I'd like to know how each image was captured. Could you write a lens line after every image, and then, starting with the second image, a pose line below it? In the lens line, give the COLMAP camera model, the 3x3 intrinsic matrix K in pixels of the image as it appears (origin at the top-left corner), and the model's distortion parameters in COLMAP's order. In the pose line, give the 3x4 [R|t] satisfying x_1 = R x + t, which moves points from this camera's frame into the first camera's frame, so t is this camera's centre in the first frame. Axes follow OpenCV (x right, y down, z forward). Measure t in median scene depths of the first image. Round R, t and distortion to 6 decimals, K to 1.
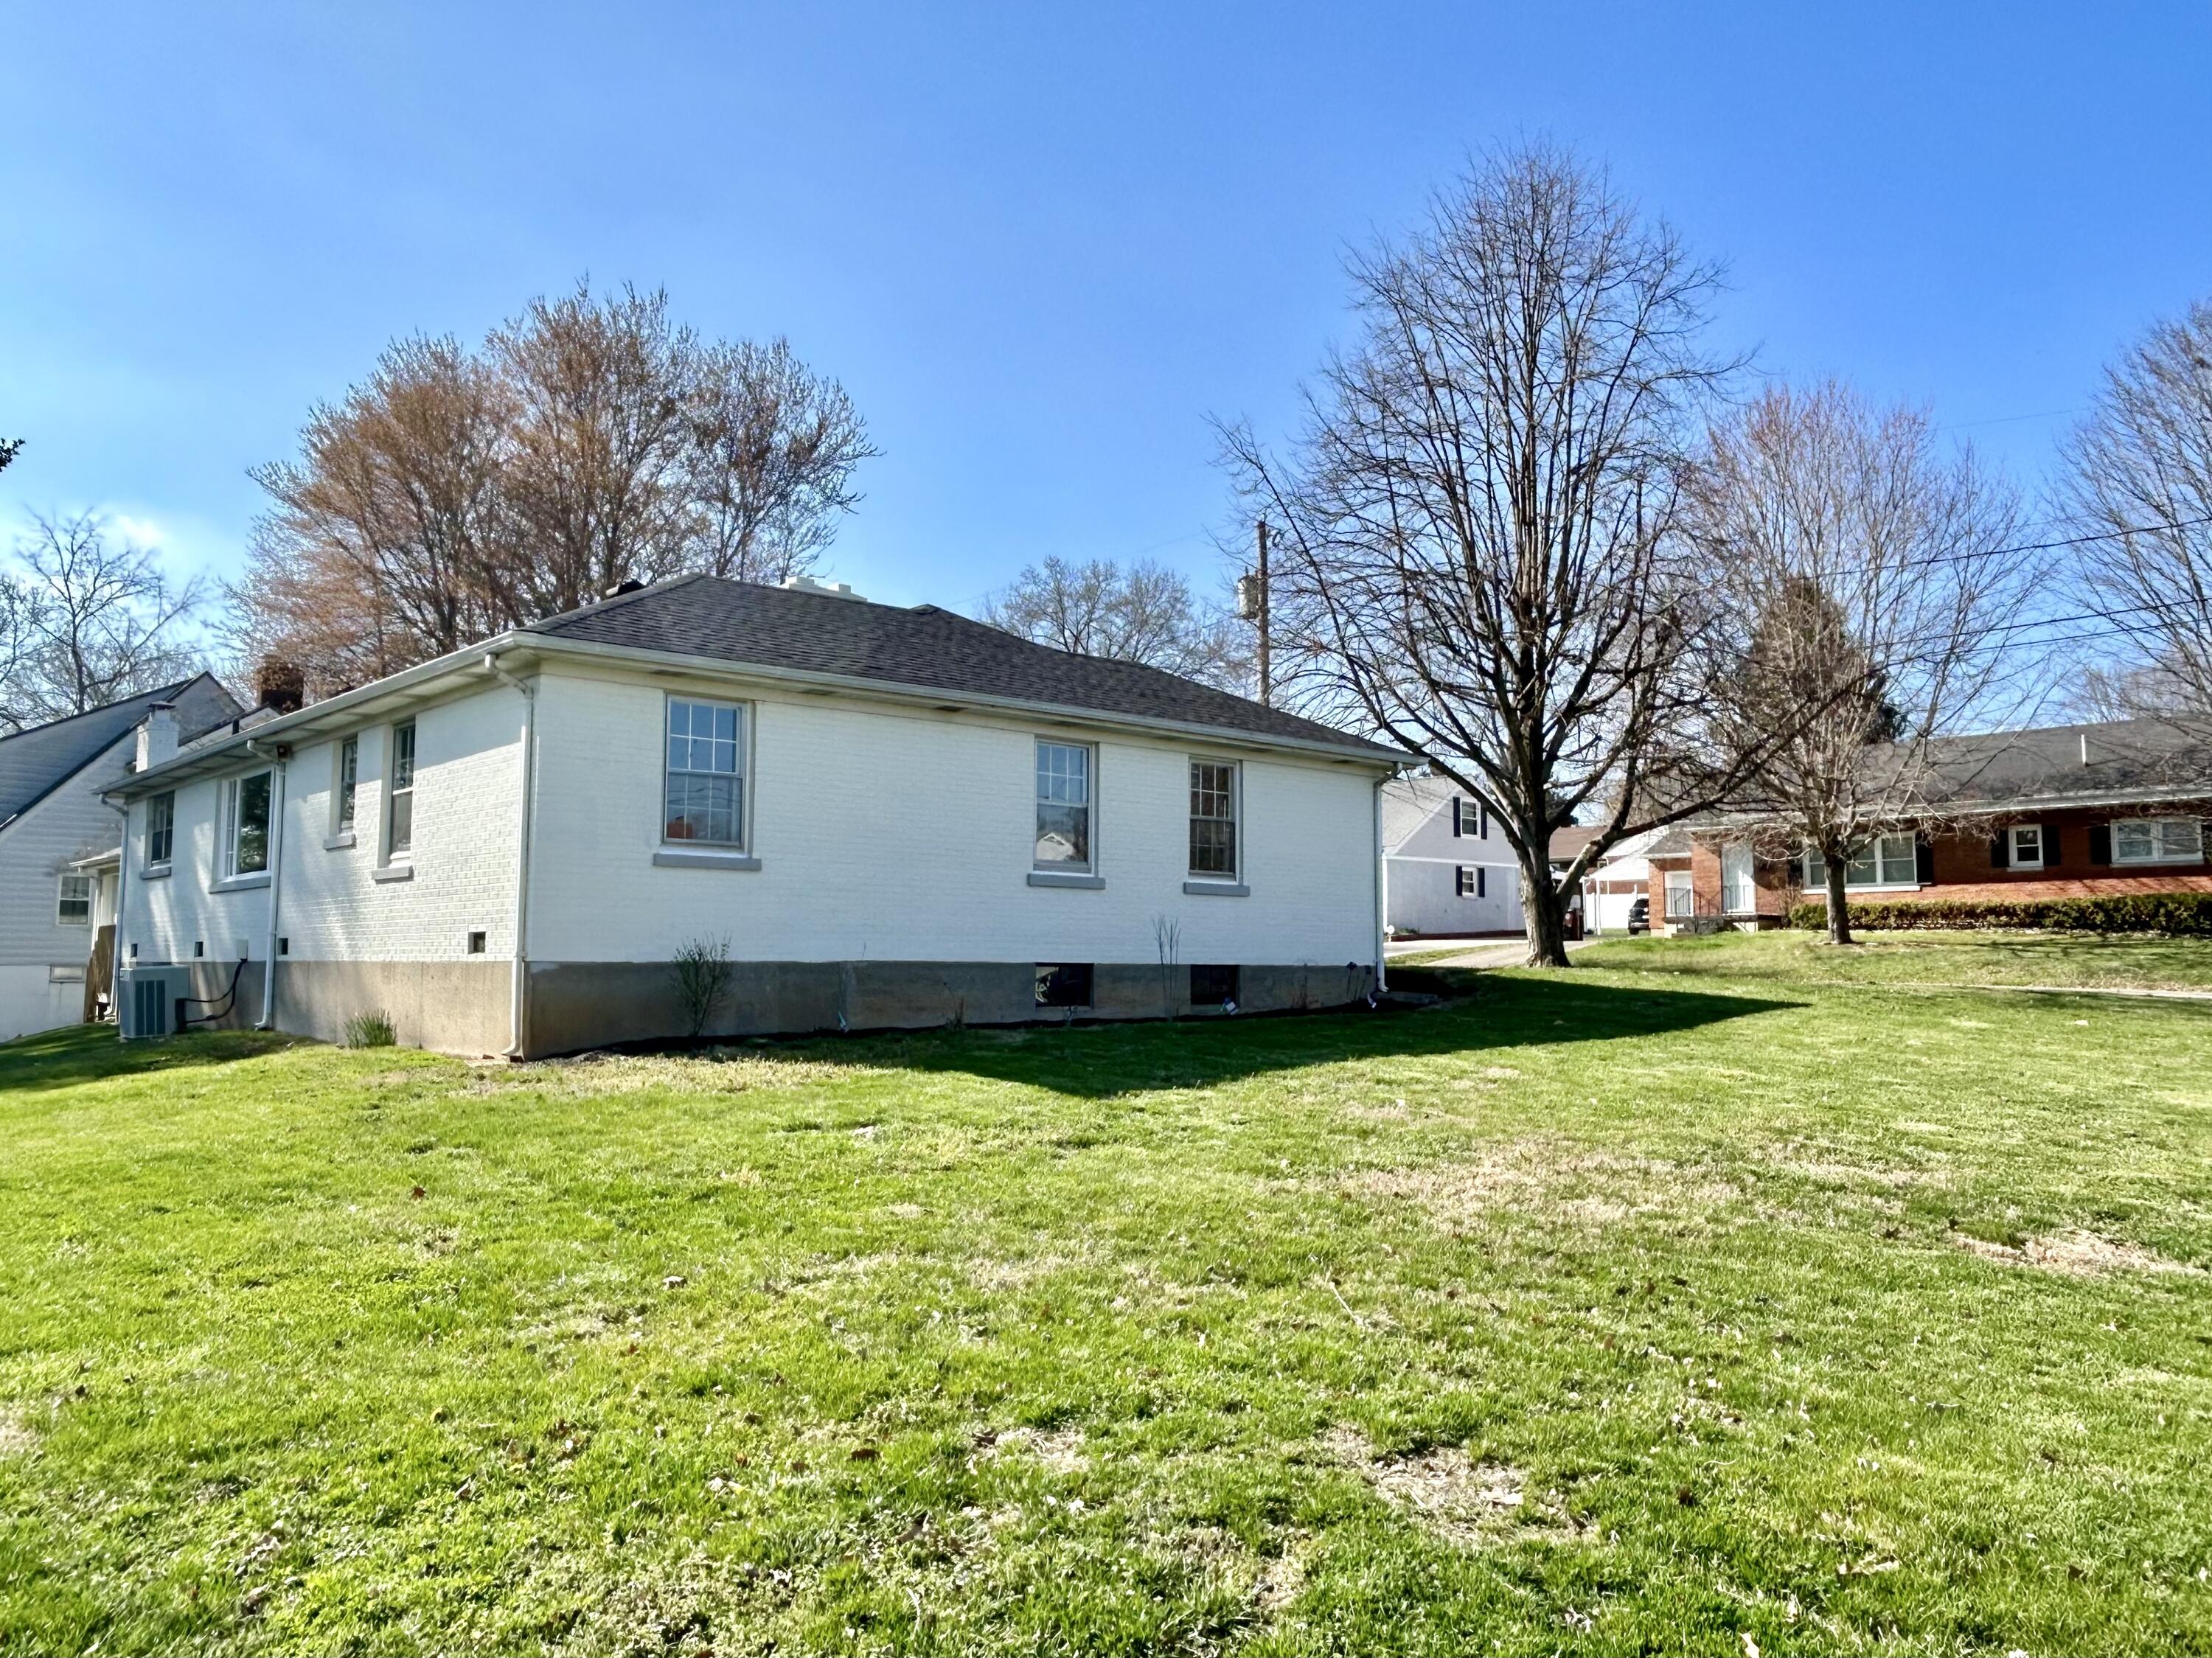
lens RADIAL K [[1657.5, 0, 1099.0], [0, 1657.5, 817.3], [0, 0, 1]] dist [-0.000438, -0.003485]
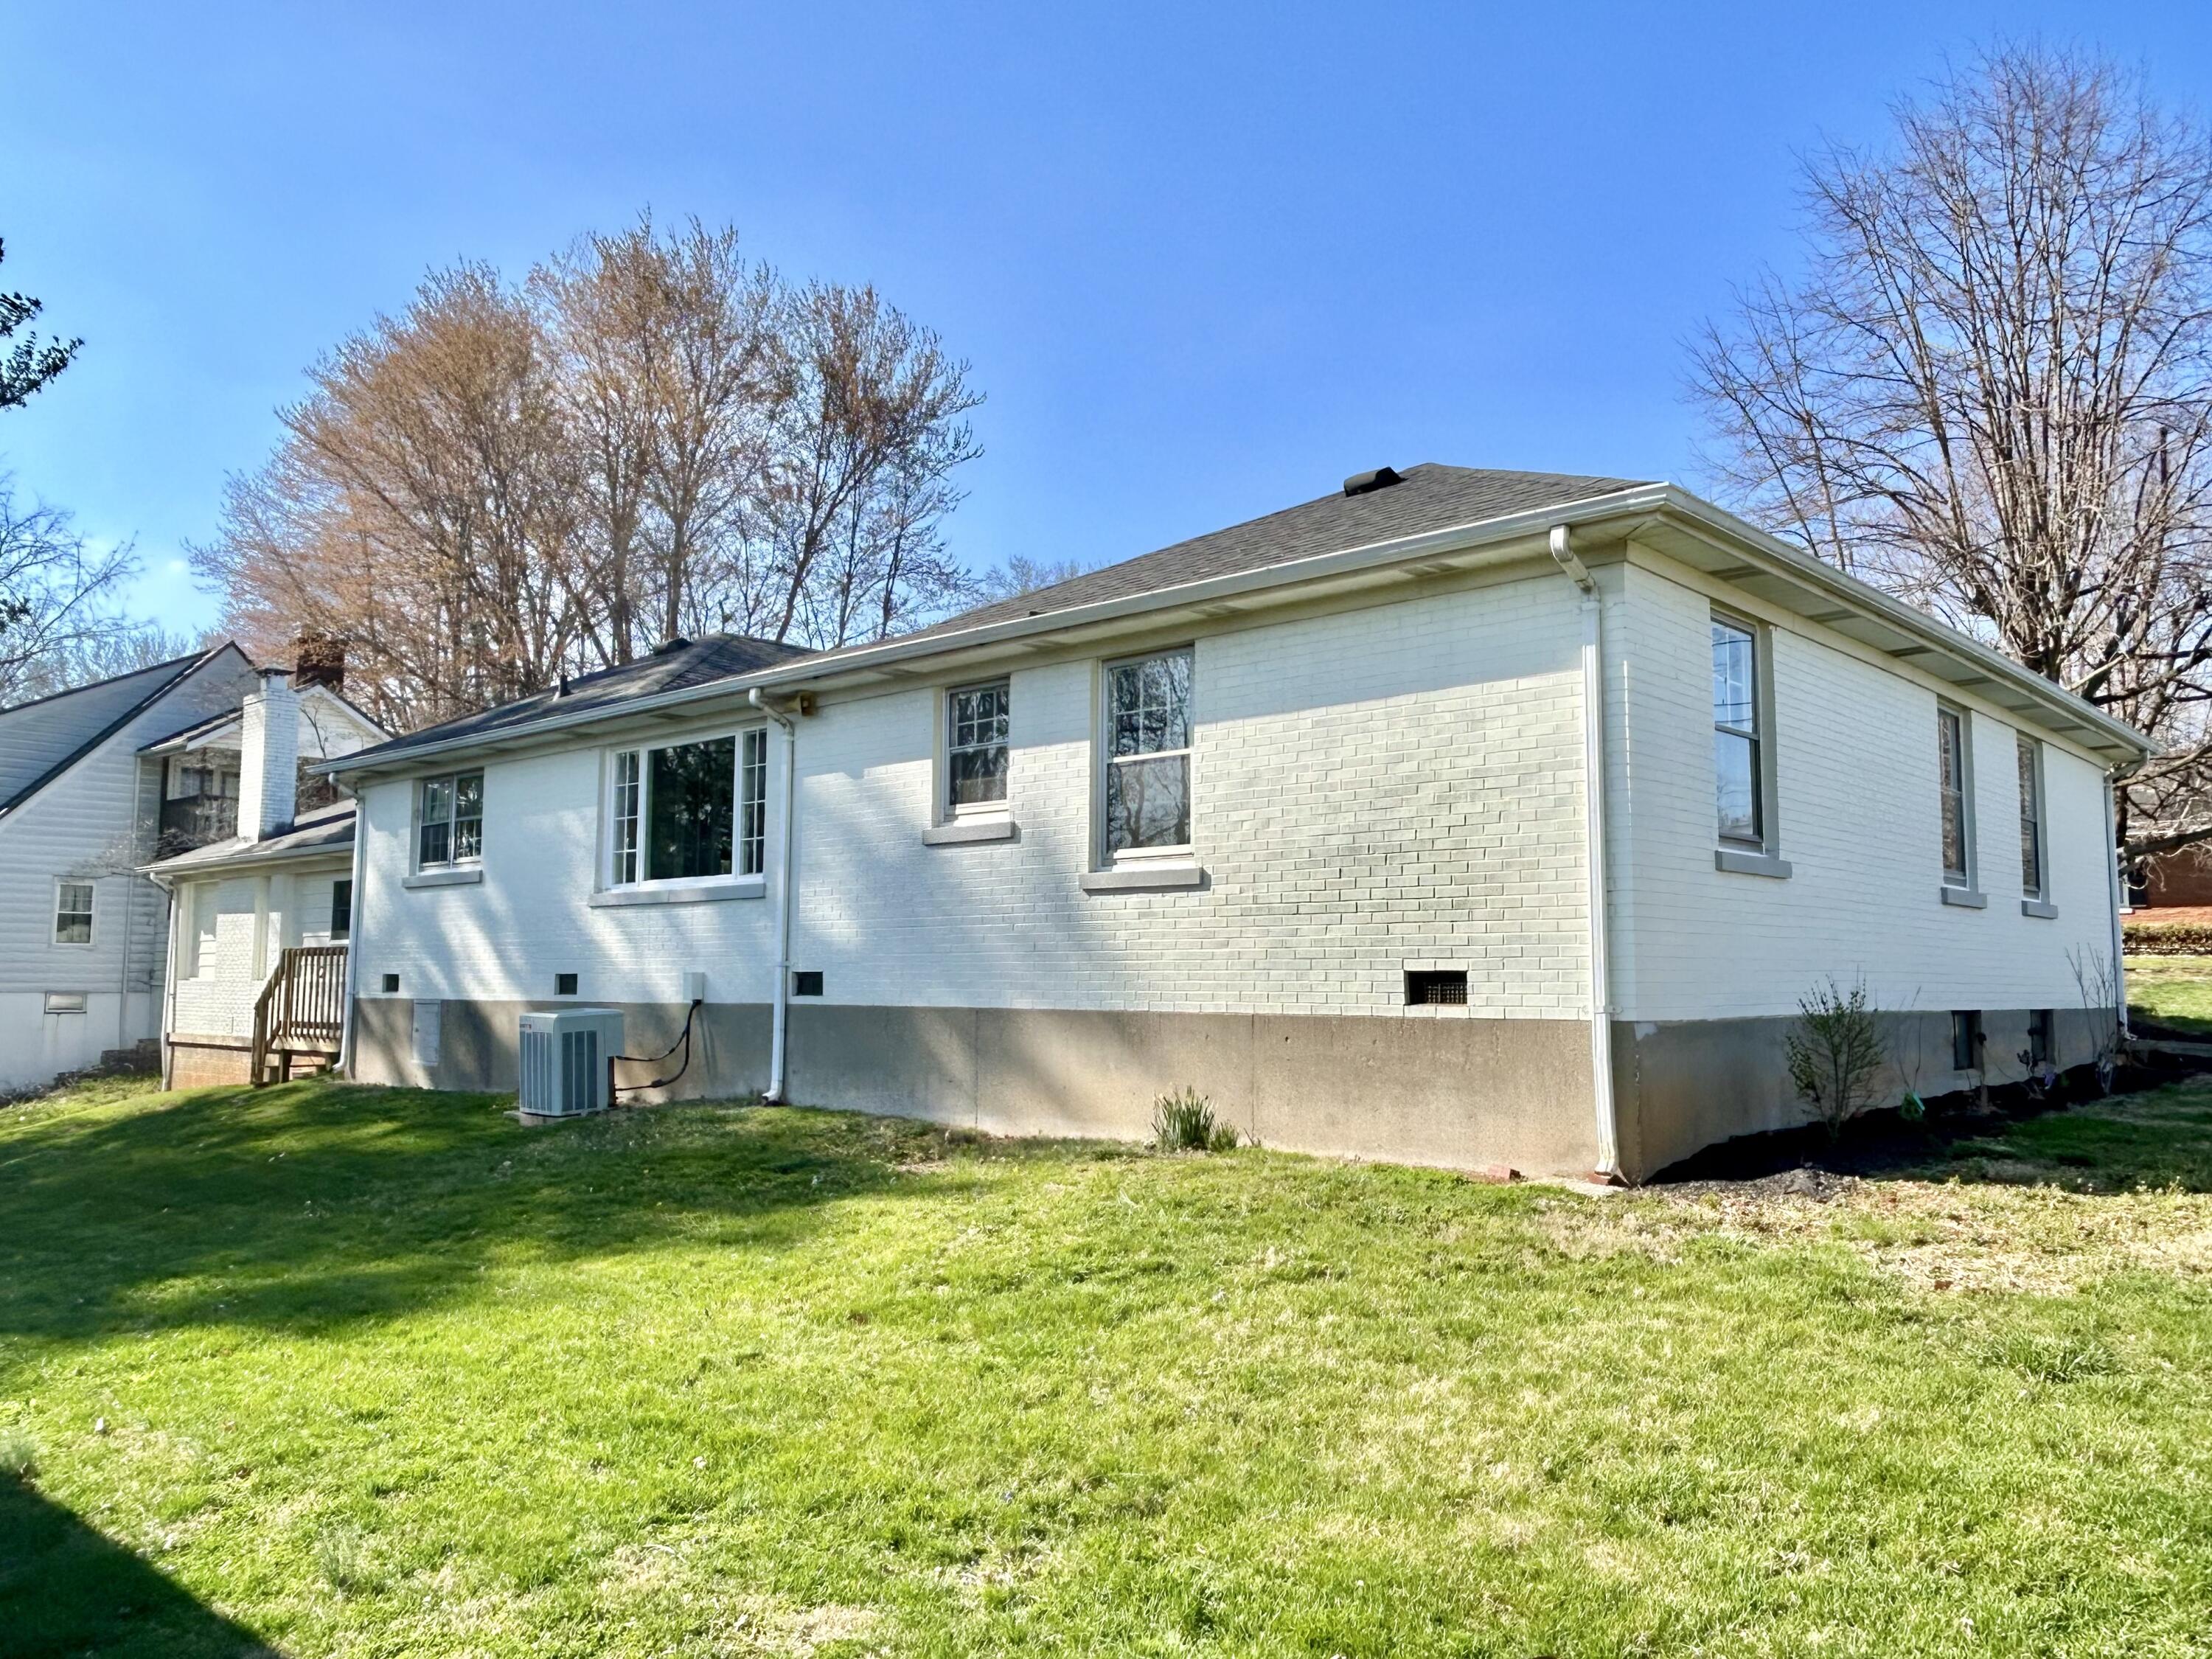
lens RADIAL K [[1657.6, 0, 1099.0], [0, 1657.6, 817.8], [0, 0, 1]] dist [-0.000438, -0.003485]
pose [[0.994763, 0.011244, 0.101590, -0.190033], [-0.010201, 0.999890, -0.010782, 0.006067], [-0.101700, 0.009689, 0.994768, 0.124547]]
